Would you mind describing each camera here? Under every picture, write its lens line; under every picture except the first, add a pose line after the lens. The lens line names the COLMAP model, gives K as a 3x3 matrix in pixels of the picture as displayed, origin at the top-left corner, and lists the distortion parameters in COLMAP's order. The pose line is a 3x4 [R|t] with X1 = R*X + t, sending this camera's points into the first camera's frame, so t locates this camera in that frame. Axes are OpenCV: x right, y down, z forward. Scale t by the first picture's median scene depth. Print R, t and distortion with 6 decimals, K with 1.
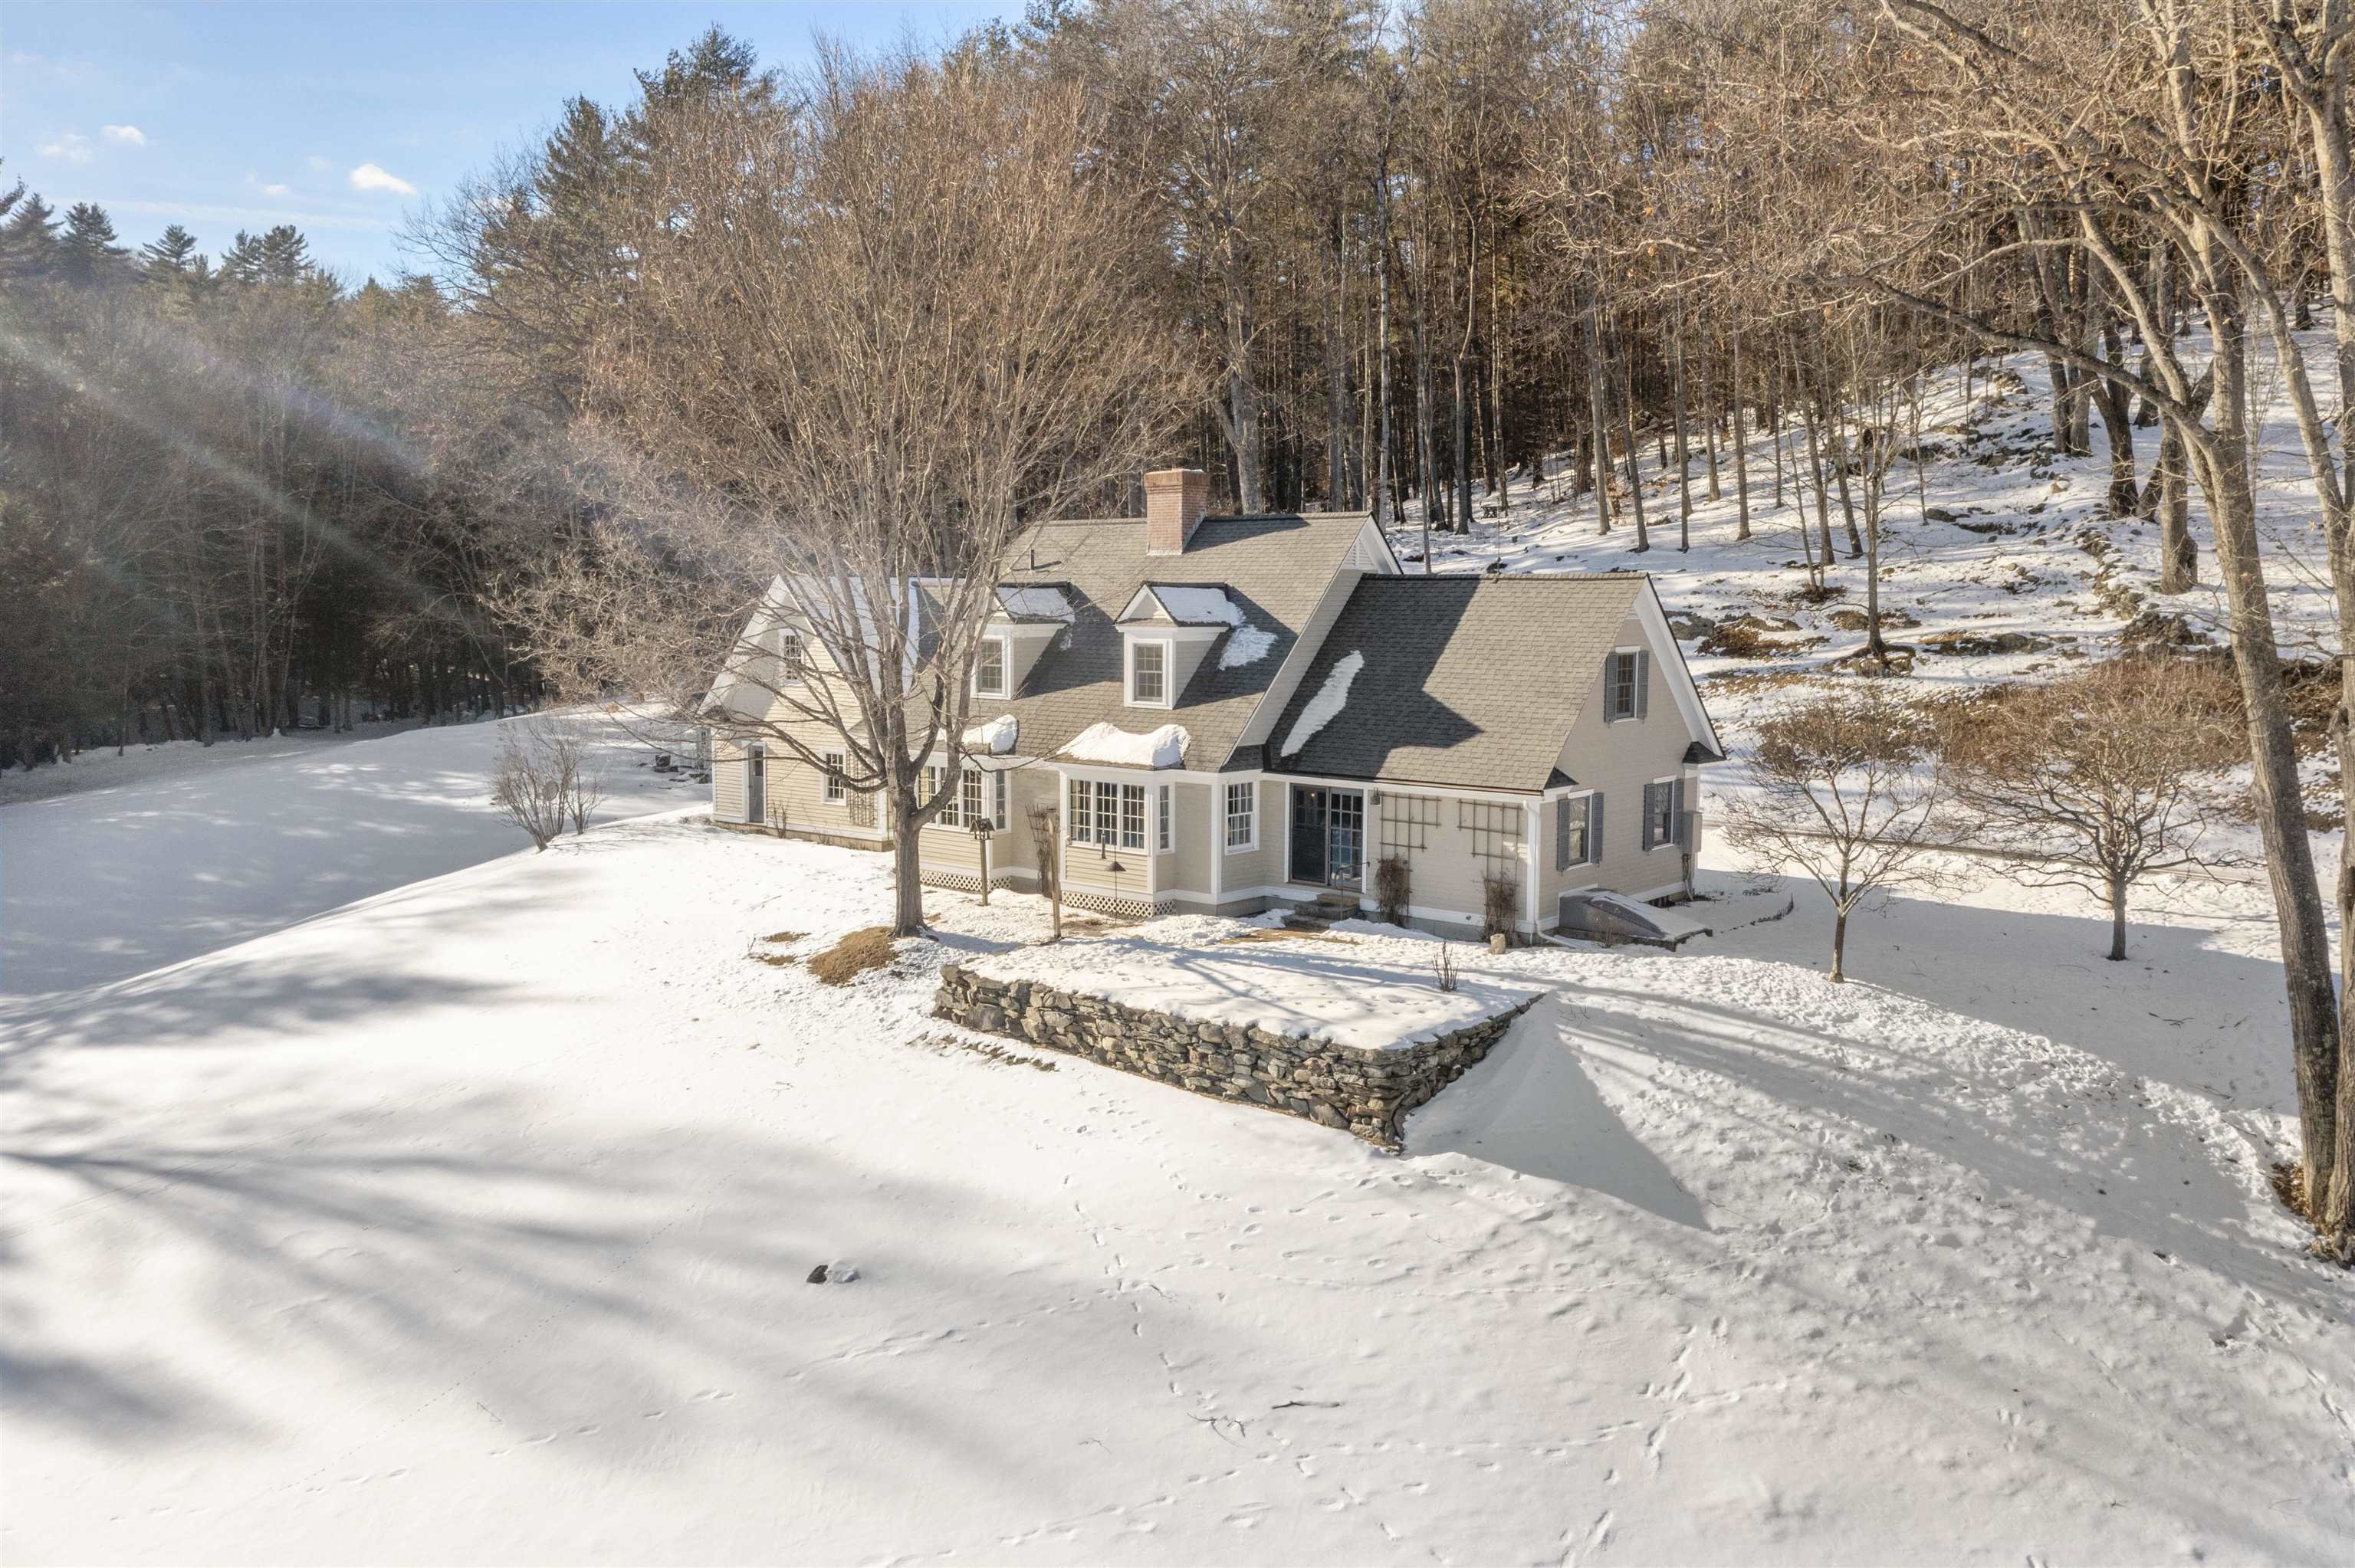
lens RADIAL K [[1939.3, 0, 1182.6], [0, 1939.3, 785.9], [0, 0, 1]] dist [0.009905, -0.004366]
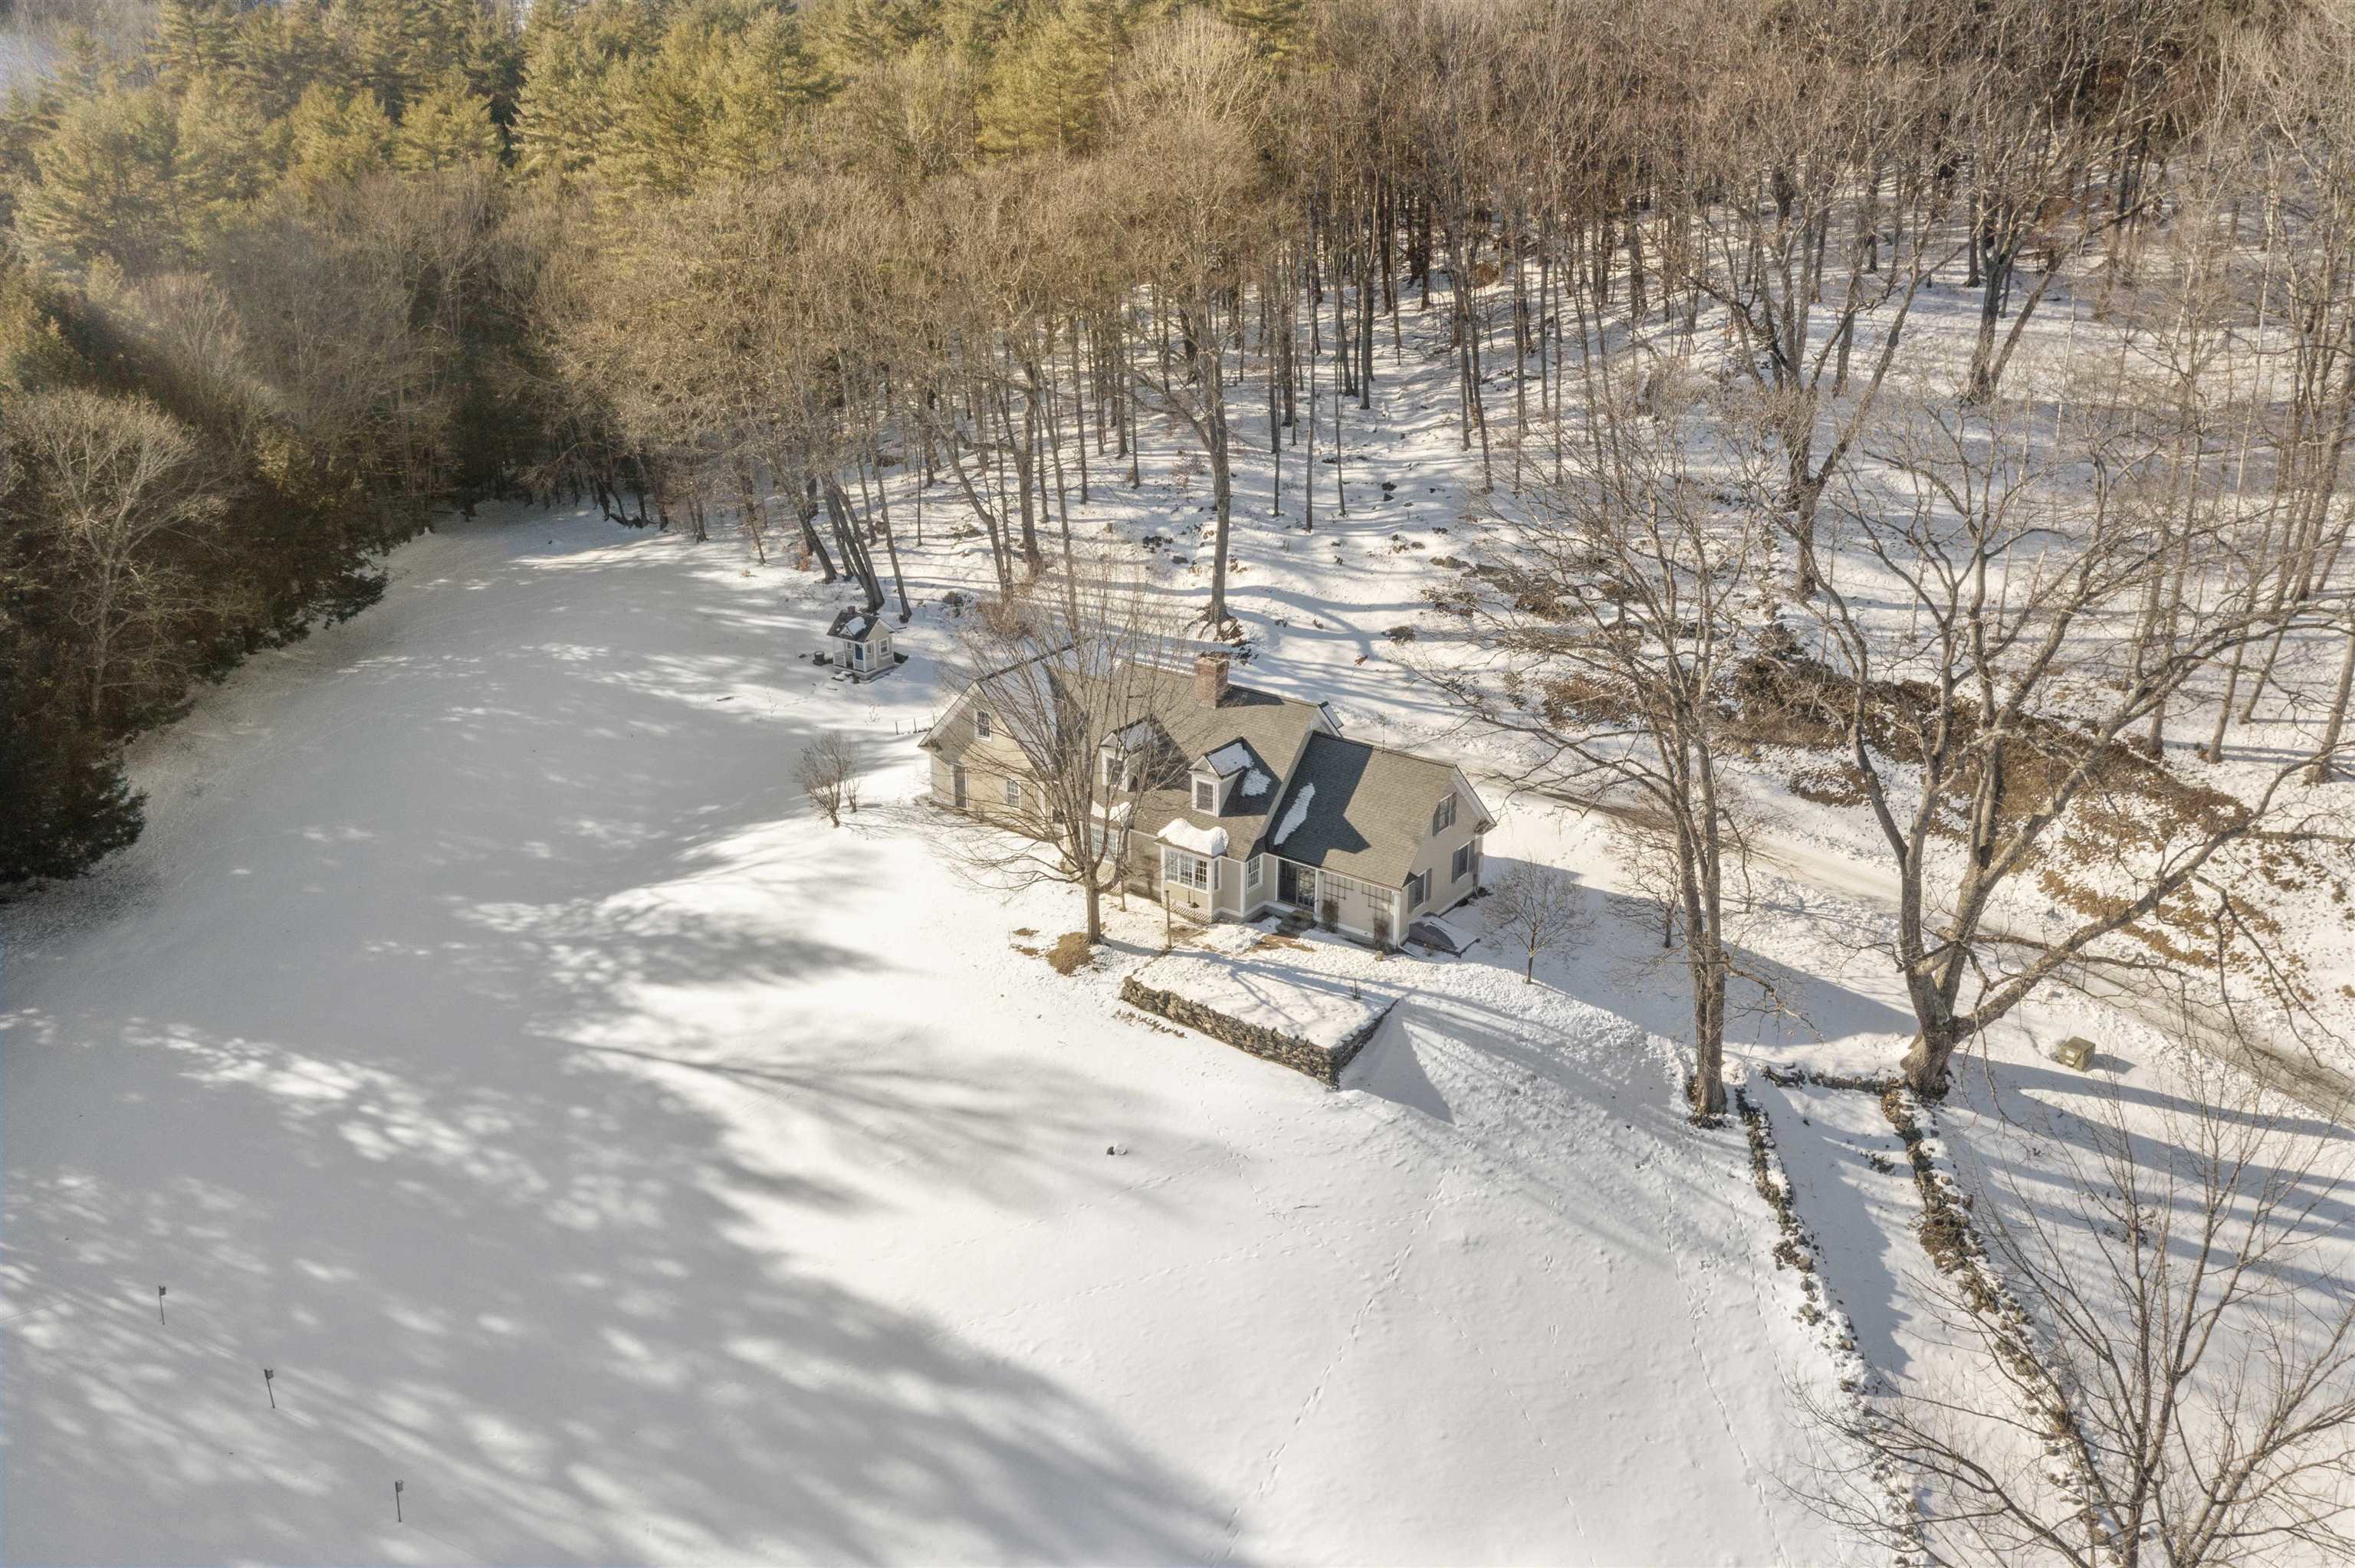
lens RADIAL K [[1939.3, 0, 1176.3], [0, 1939.3, 784.6], [0, 0, 1]] dist [0.009905, -0.004366]
pose [[0.998573, -0.024296, 0.047555, -0.158713], [0.011435, 0.967138, 0.253996, -0.645246], [-0.052163, -0.253089, 0.966036, -1.011914]]
